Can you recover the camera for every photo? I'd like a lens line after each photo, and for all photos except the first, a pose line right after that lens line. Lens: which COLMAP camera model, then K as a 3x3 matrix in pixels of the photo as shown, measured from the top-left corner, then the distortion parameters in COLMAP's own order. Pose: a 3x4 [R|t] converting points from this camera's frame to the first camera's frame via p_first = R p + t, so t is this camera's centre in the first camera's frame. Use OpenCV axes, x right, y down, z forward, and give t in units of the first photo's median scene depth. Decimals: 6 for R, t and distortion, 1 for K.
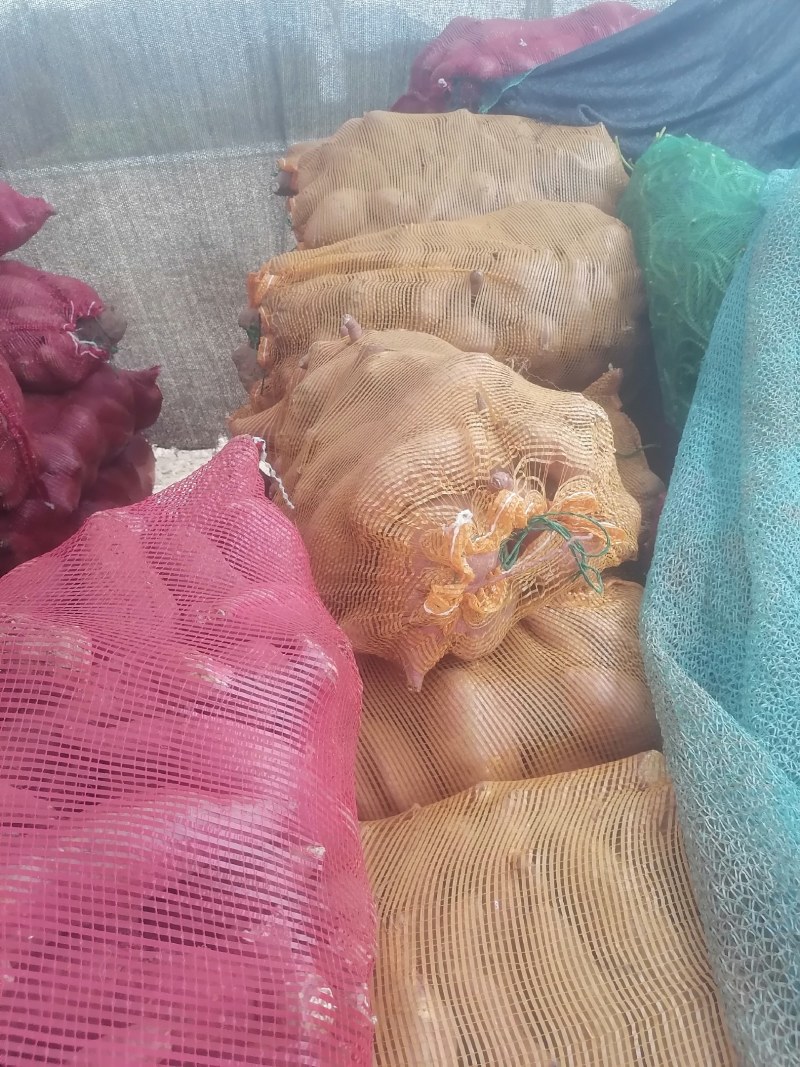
lens RADIAL K [[817.4, 0, 408.6], [0, 817.4, 537.5], [0, 0, 1]] dist [0.101520, -0.124010]
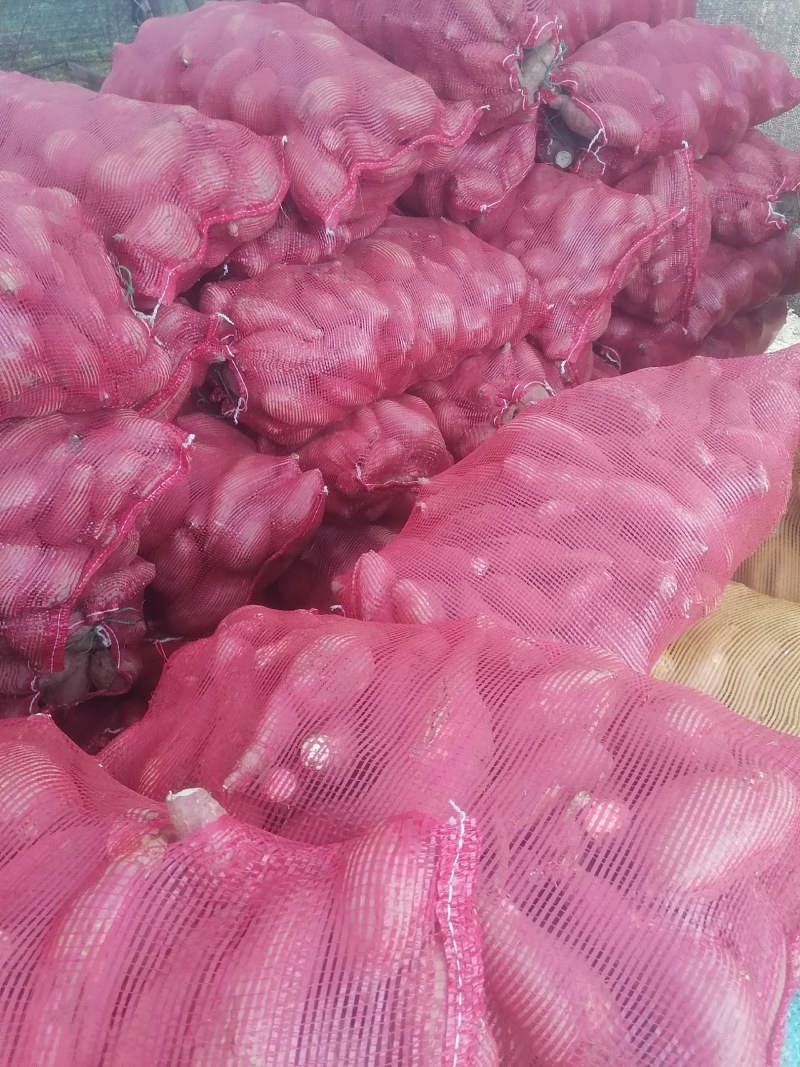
lens RADIAL K [[817.4, 0, 408.6], [0, 817.4, 537.5], [0, 0, 1]] dist [0.101520, -0.124010]
pose [[0.683182, 0.498694, -0.533448, 0.138119], [-0.381977, 0.866639, 0.320982, -0.009827], [0.622379, -0.015524, 0.782562, -0.318946]]
